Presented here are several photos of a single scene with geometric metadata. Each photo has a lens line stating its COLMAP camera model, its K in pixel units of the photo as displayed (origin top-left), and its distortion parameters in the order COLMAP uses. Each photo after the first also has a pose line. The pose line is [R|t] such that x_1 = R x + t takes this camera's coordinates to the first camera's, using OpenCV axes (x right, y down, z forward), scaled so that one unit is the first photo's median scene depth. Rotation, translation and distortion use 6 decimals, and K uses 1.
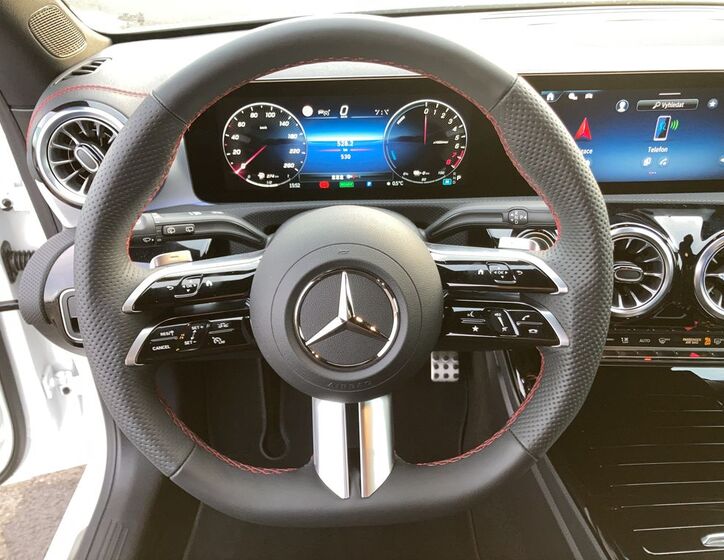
lens RADIAL K [[605.2, 0, 362.4], [0, 605.2, 268.5], [0, 0, 1]] dist [0.045997, -0.057842]
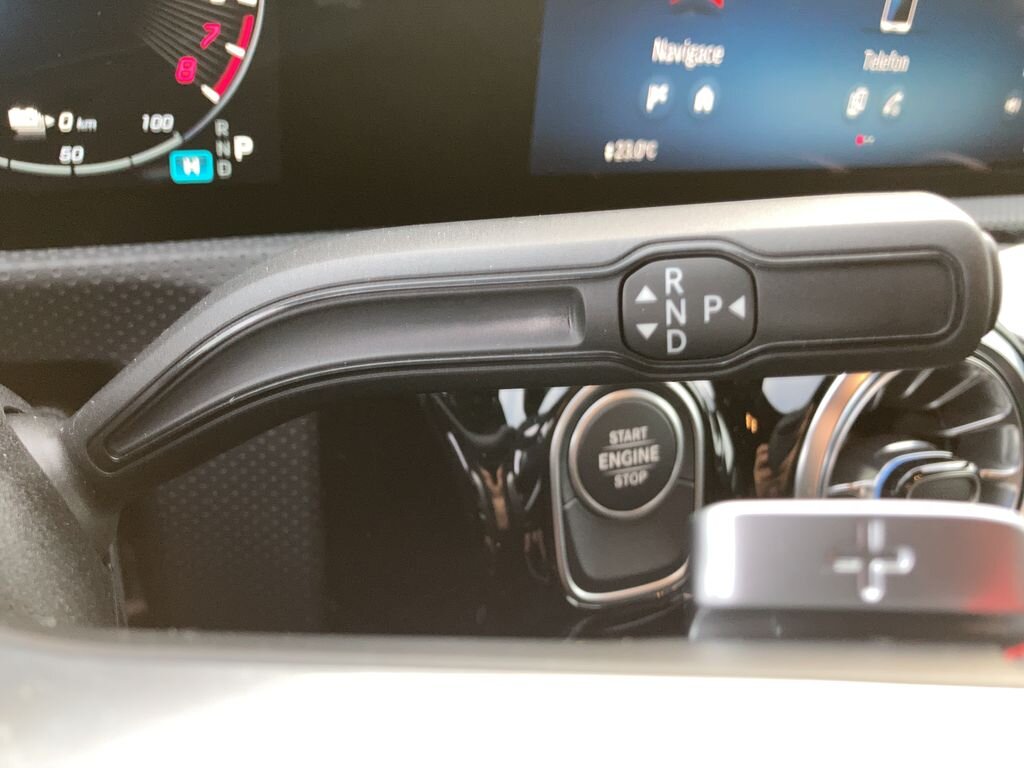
lens RADIAL K [[886.3, 0, 517.5], [0, 886.3, 381.0], [0, 0, 1]] dist [-0.010537, -0.013582]
pose [[0.897490, -0.104722, 0.428422, 0.104875], [0.103871, 0.994265, 0.025440, -0.064535], [-0.428629, 0.021668, 0.903221, 0.690703]]
